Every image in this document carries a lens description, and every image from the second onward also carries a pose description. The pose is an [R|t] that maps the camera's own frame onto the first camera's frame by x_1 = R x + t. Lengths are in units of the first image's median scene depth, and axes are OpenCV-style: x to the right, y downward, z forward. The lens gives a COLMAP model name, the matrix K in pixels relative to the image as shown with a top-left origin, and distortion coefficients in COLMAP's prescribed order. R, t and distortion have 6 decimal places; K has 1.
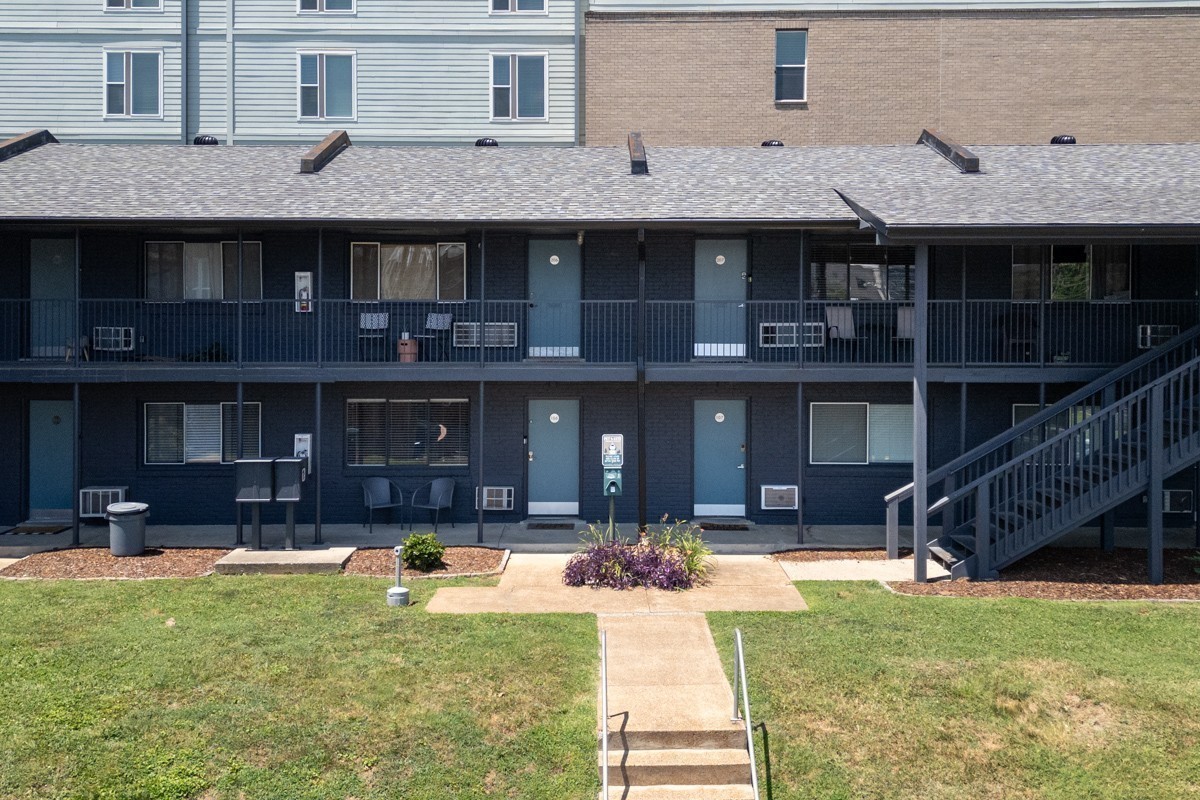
lens RADIAL K [[1062.8, 0, 599.0], [0, 1062.8, 369.7], [0, 0, 1]] dist [0.068575, -0.171407]
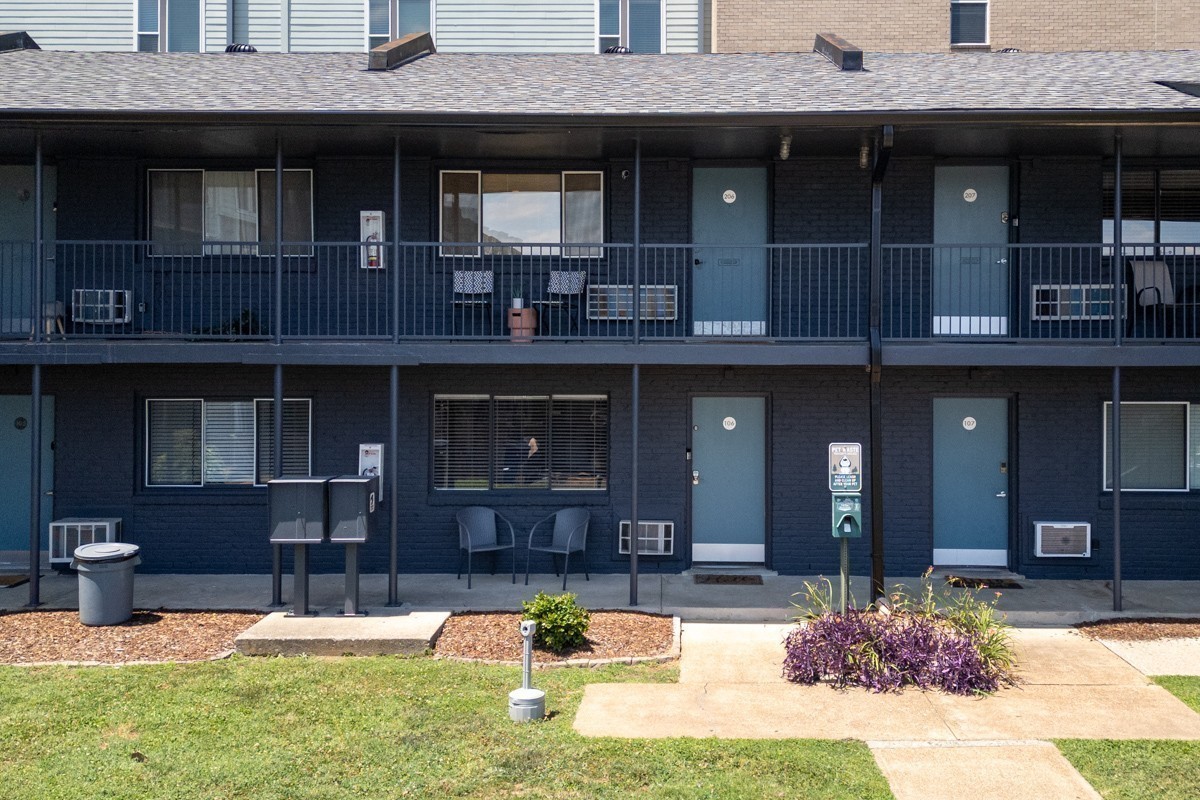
lens RADIAL K [[1047.8, 0, 637.8], [0, 1047.8, 401.6], [0, 0, 1]] dist [0.062065, -0.106840]
pose [[0.999752, 0.002674, -0.022125, -0.090531], [-0.002666, 0.999996, 0.000388, 0.032634], [0.022126, -0.000329, 0.999755, 0.325624]]
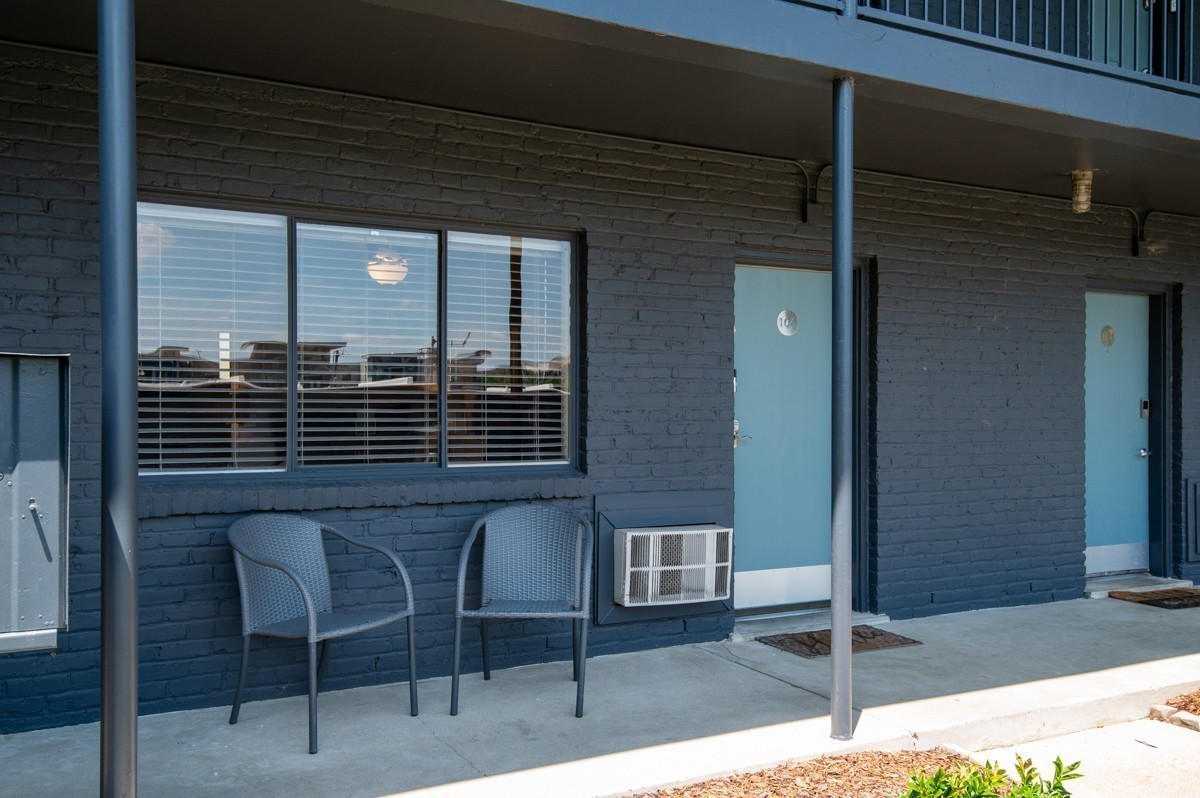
lens RADIAL K [[1047.8, 0, 637.8], [0, 1047.8, 400.6], [0, 0, 1]] dist [0.062065, -0.106840]
pose [[0.882734, 0.007075, 0.469820, -0.257212], [-0.002428, 0.999942, -0.010495, 0.077665], [-0.469867, 0.008124, 0.882700, 0.751814]]
